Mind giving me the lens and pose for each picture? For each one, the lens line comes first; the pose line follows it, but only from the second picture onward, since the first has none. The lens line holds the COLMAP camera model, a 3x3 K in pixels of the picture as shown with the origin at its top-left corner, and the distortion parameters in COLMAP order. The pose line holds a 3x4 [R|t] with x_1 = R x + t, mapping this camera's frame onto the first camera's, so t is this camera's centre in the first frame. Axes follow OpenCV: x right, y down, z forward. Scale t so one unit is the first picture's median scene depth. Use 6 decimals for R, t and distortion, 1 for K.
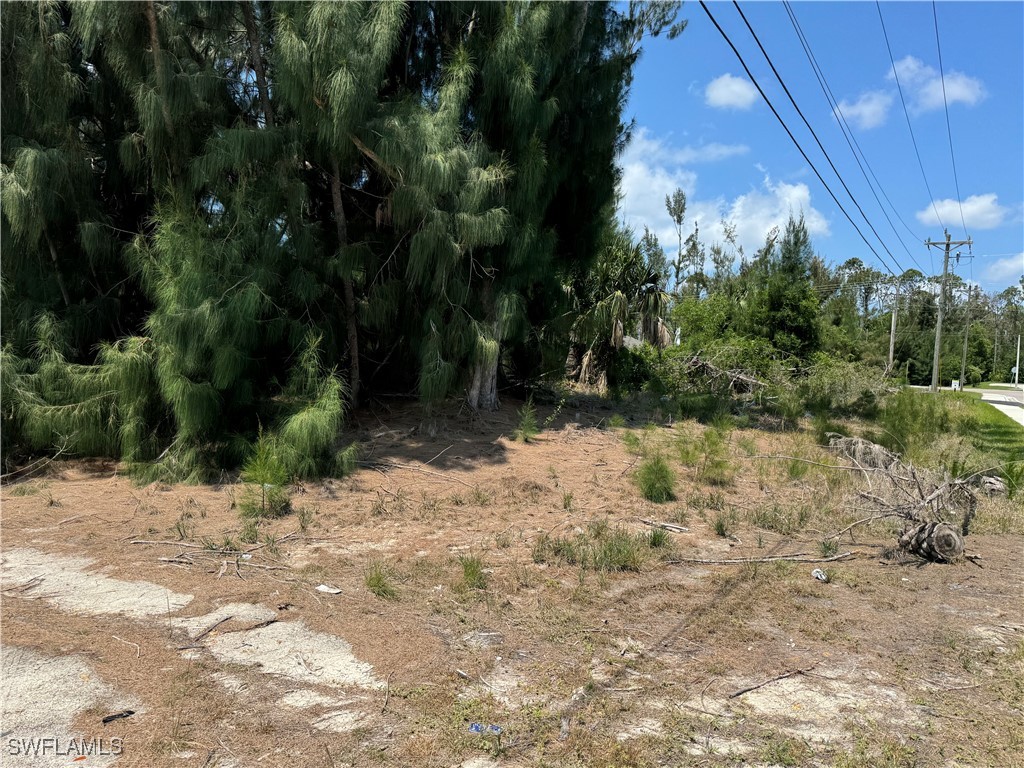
lens RADIAL K [[722.8, 0, 508.4], [0, 722.8, 384.0], [0, 0, 1]] dist [0.091393, -0.093755]
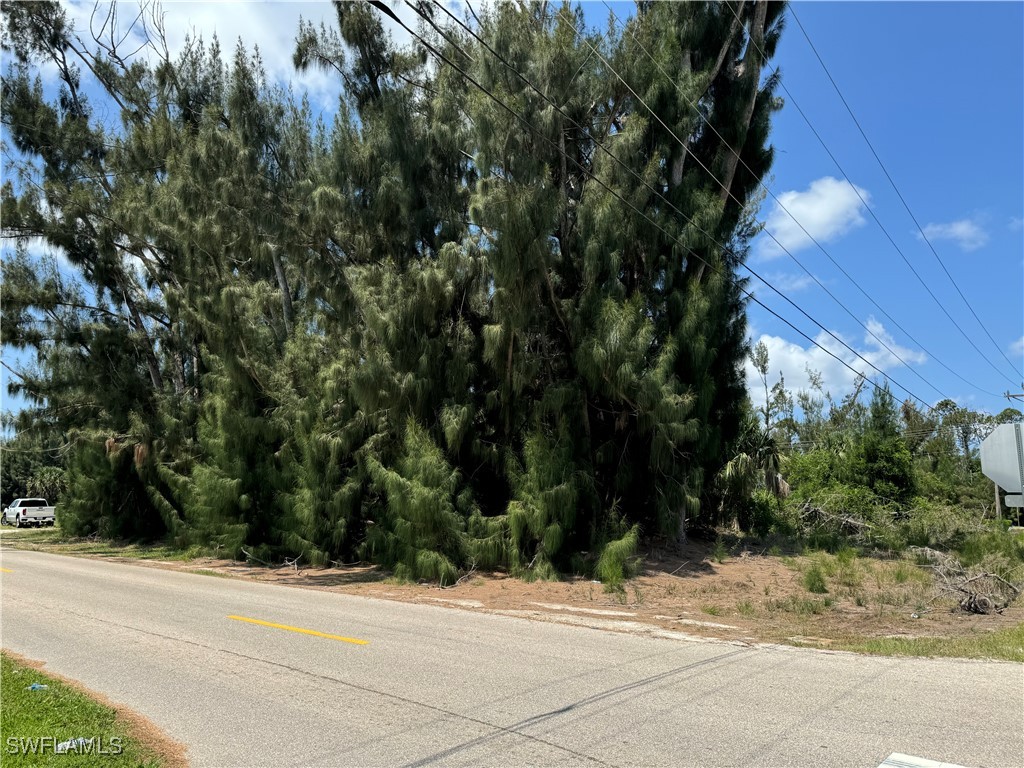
lens RADIAL K [[743.3, 0, 511.5], [0, 743.3, 387.4], [0, 0, 1]] dist [0.065909, -0.032199]
pose [[0.994928, -0.042555, -0.091144, -0.095356], [0.023980, 0.980321, -0.195948, 0.004748], [0.097689, 0.192769, 0.976369, -0.260277]]
